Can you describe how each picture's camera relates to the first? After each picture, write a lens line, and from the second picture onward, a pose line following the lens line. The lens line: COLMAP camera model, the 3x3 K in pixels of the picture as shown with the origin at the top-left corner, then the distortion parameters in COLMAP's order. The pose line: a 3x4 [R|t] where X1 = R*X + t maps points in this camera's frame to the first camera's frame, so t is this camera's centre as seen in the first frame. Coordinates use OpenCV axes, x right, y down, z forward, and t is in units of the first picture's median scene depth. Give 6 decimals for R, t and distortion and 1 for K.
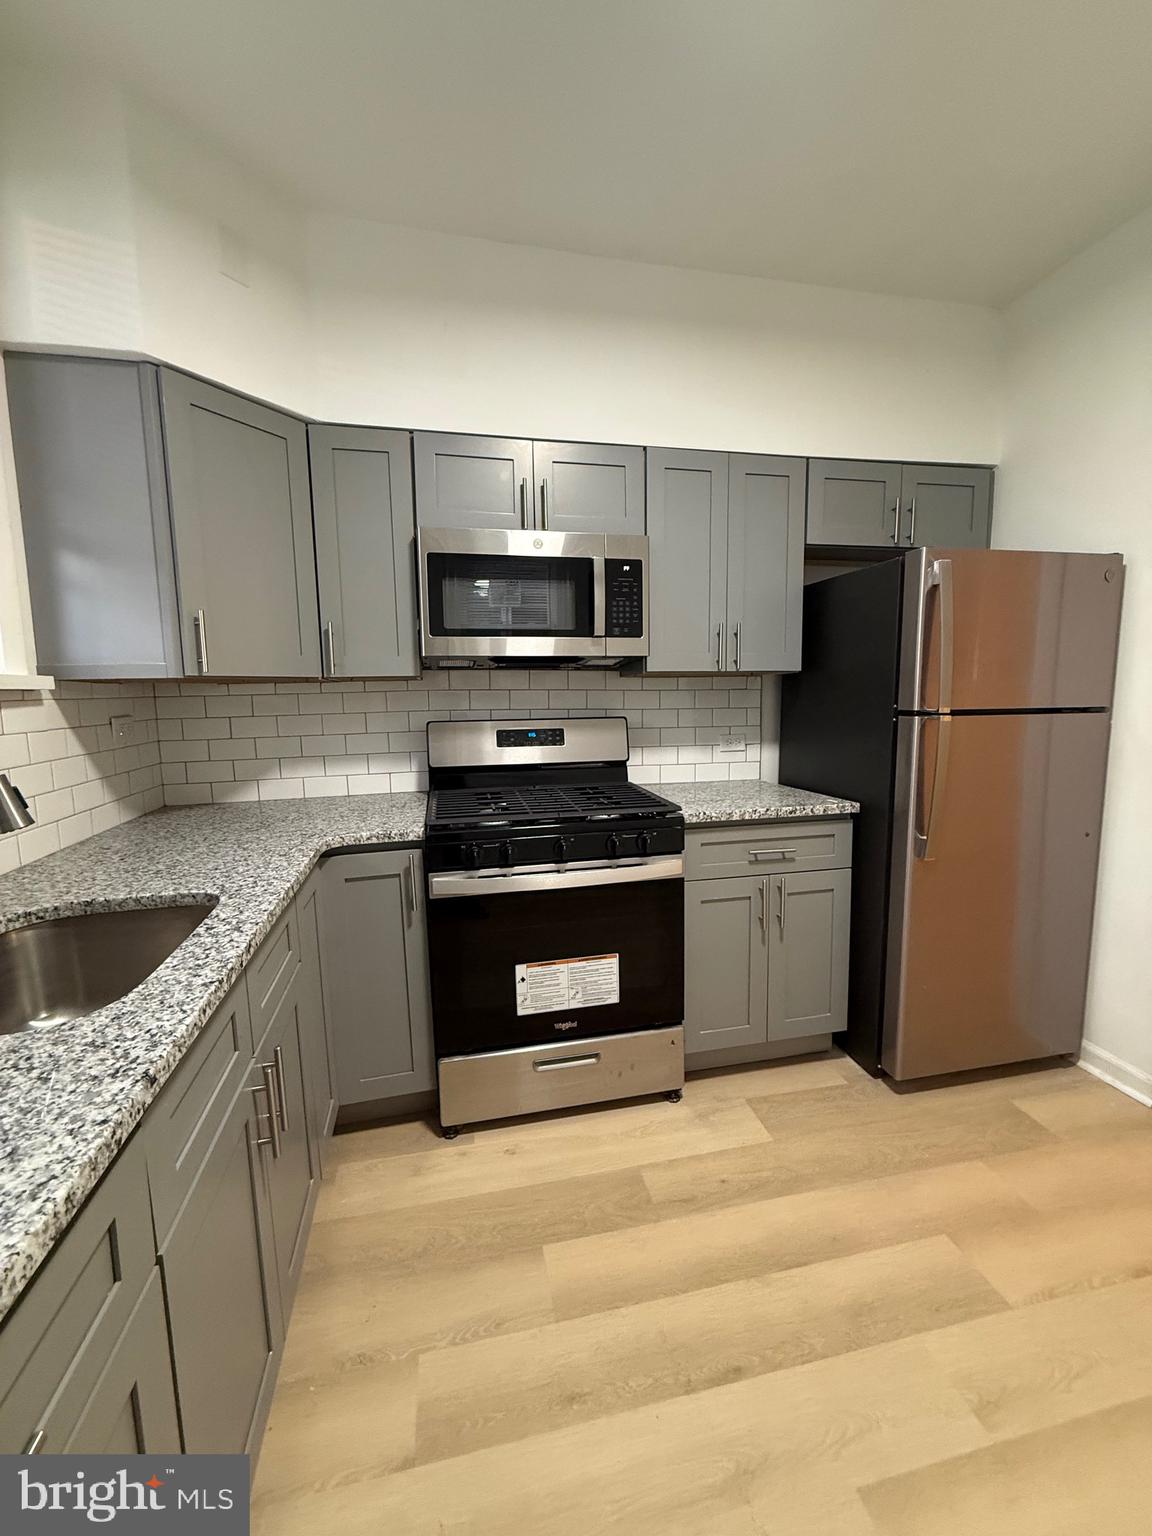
lens RADIAL K [[608.4, 0, 571.5], [0, 608.4, 762.9], [0, 0, 1]] dist [0.001694, 0.000295]
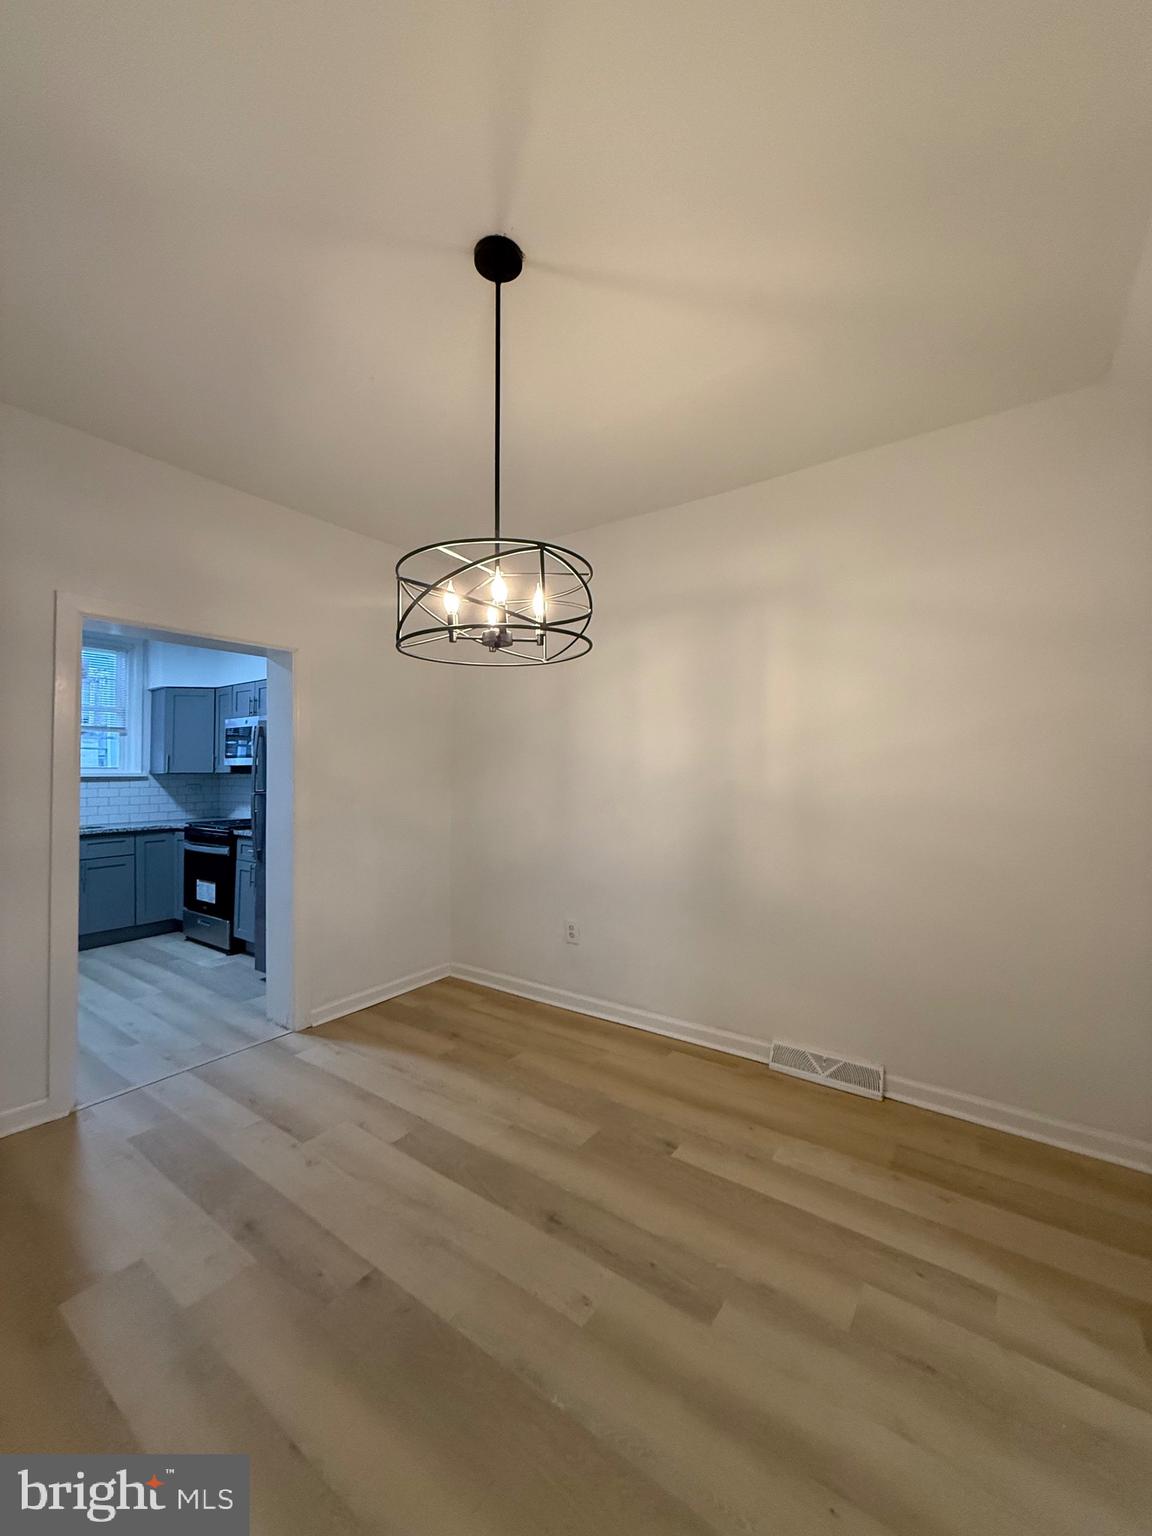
lens RADIAL K [[608.4, 0, 583.1], [0, 608.4, 762.3], [0, 0, 1]] dist [0.001694, 0.000295]
pose [[0.679542, 0.013702, -0.733508, 3.375669], [-0.103745, 0.991573, -0.077589, -0.177156], [0.726264, 0.128823, 0.675237, 0.365180]]
